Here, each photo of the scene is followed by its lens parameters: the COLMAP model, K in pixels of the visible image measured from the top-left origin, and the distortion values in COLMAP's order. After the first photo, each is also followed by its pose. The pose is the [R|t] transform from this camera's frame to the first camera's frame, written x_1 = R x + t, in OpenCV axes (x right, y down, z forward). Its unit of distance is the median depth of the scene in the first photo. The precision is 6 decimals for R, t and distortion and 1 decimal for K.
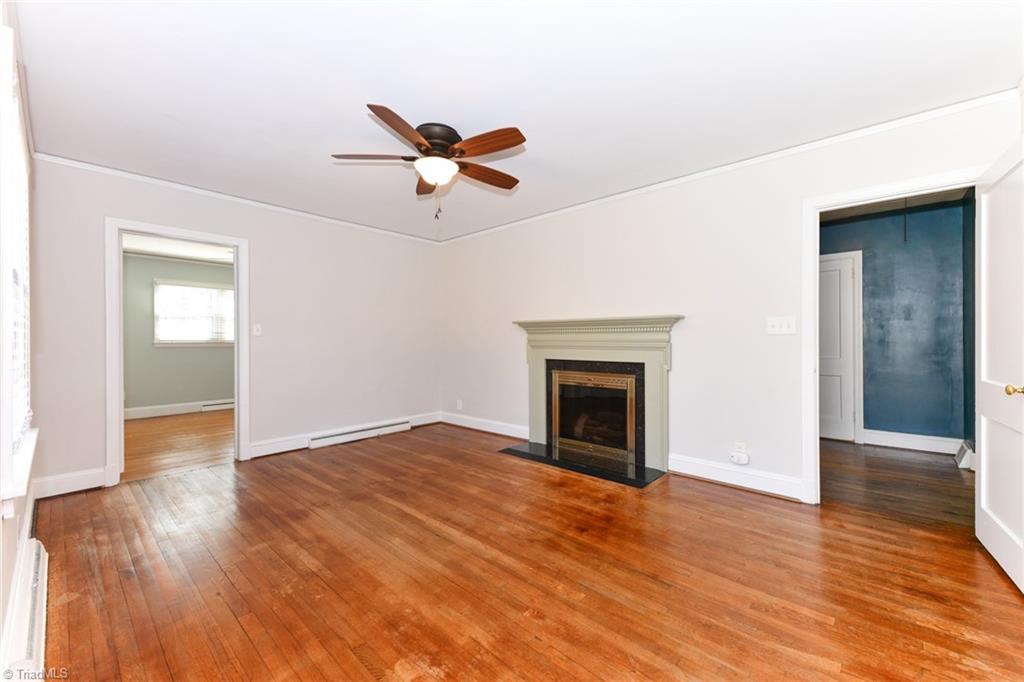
lens RADIAL K [[409.6, 0, 513.0], [0, 409.6, 340.5], [0, 0, 1]] dist [0.013457, -0.006561]
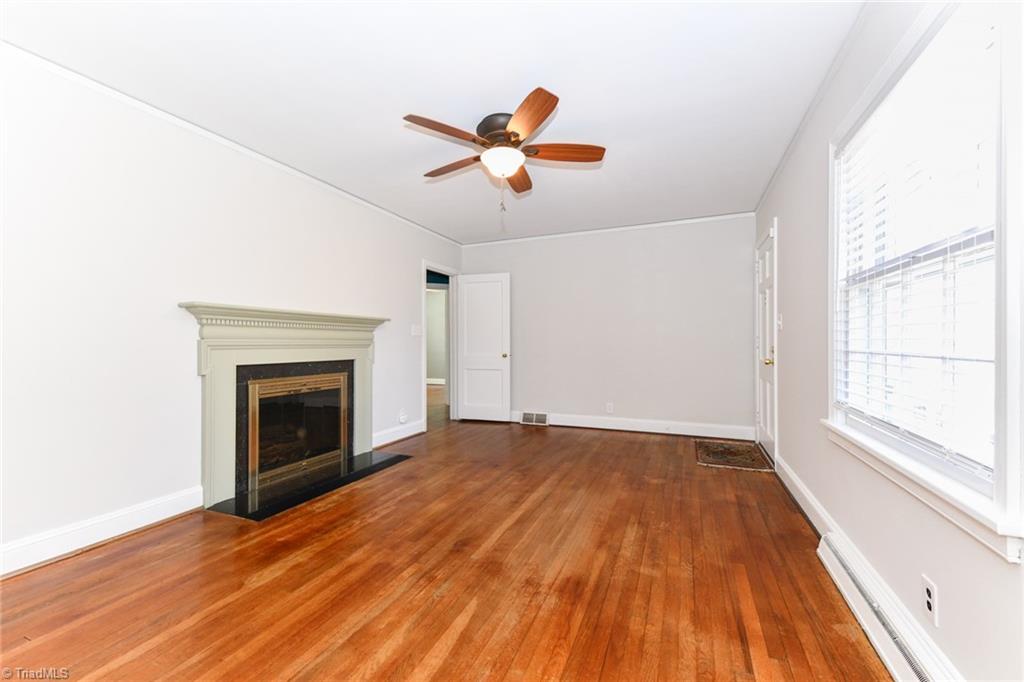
lens RADIAL K [[409.6, 0, 514.8], [0, 409.6, 341.6], [0, 0, 1]] dist [0.013457, -0.006561]
pose [[-0.342089, 0.005508, 0.939651, -0.911081], [0.004310, 0.999981, -0.004293, 0.015792], [-0.939658, 0.002581, -0.342107, 1.064536]]
